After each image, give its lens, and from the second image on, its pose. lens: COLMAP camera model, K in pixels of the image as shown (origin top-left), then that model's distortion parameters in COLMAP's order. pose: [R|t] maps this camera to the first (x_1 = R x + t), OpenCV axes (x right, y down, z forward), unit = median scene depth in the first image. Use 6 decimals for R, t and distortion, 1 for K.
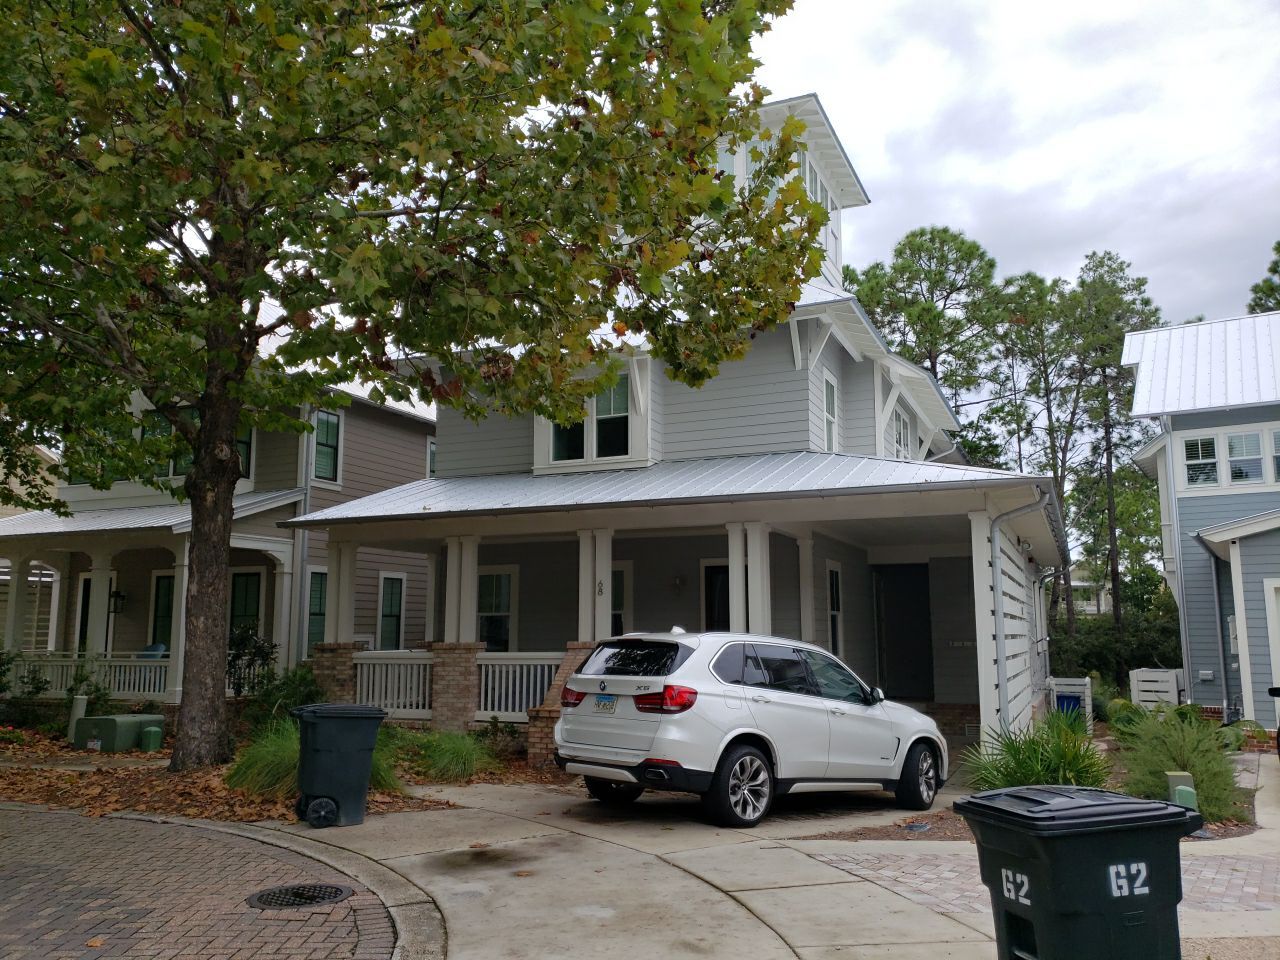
lens RADIAL K [[1011.5, 0, 640.0], [0, 1011.5, 480.0], [0, 0, 1]] dist [0.071311, -0.055470]
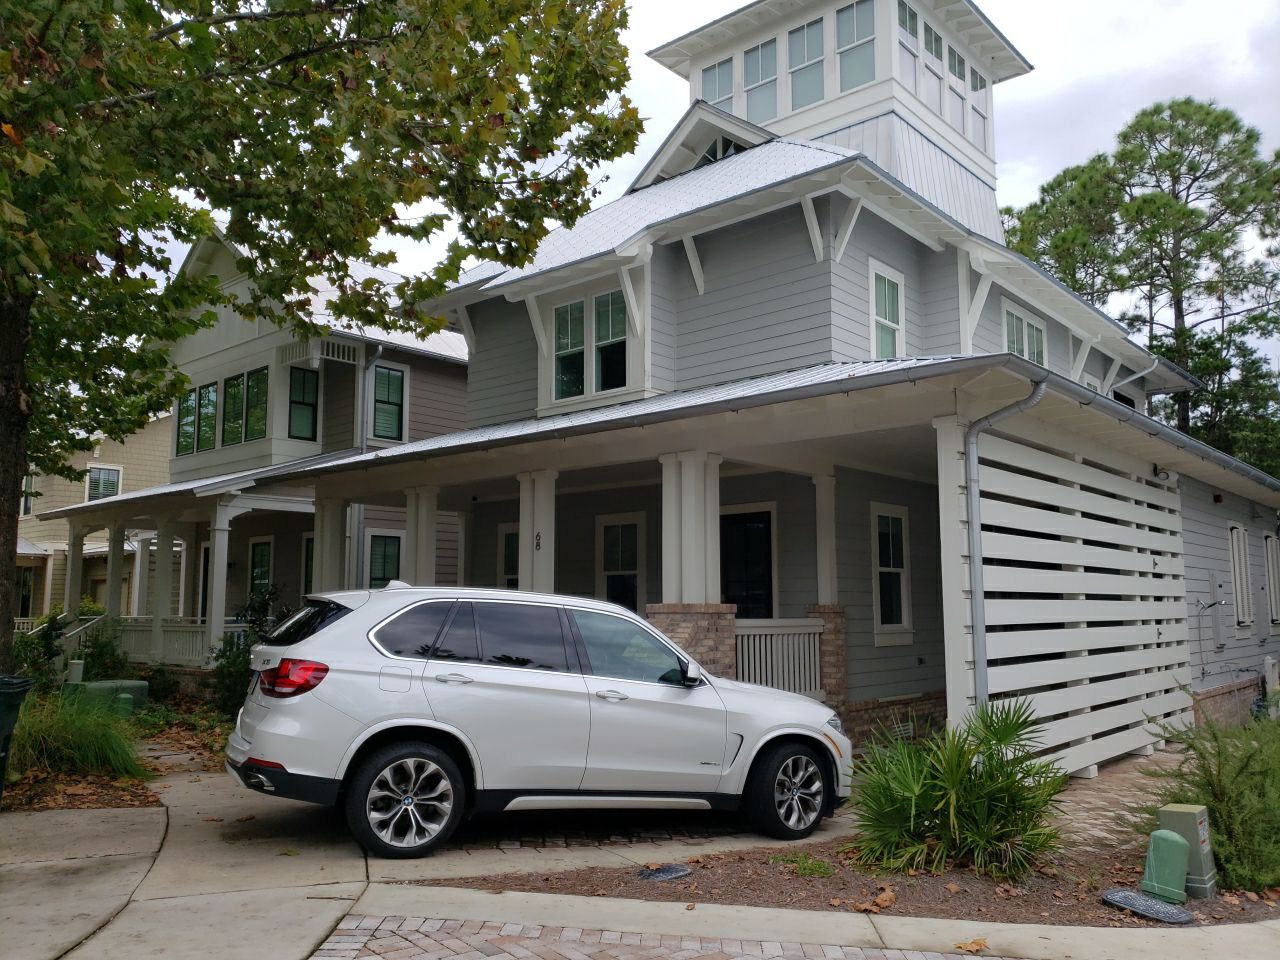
lens RADIAL K [[1011.5, 0, 640.0], [0, 1011.5, 480.0], [0, 0, 1]] dist [0.071311, -0.055470]
pose [[0.956599, -0.037371, -0.289003, 0.277866], [0.045219, 0.998766, 0.020523, 0.042353], [0.287879, -0.032700, 0.957108, 0.222843]]
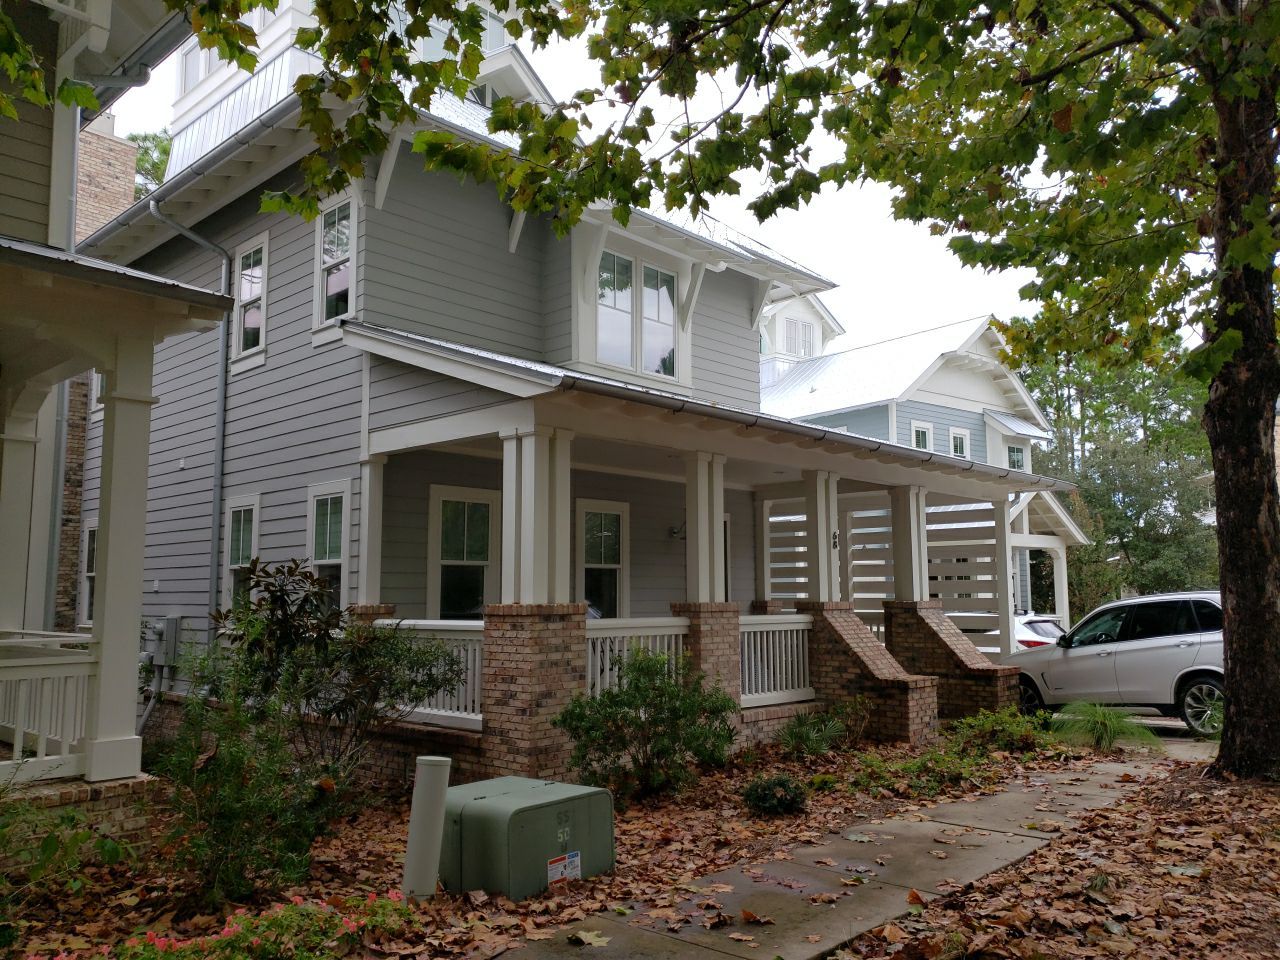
lens RADIAL K [[1011.5, 0, 640.0], [0, 1011.5, 480.0], [0, 0, 1]] dist [0.071311, -0.055470]
pose [[0.262780, 0.113863, 0.958114, -0.824914], [-0.144891, 0.986409, -0.077487, 0.129877], [-0.953915, -0.118460, 0.275706, 0.814476]]
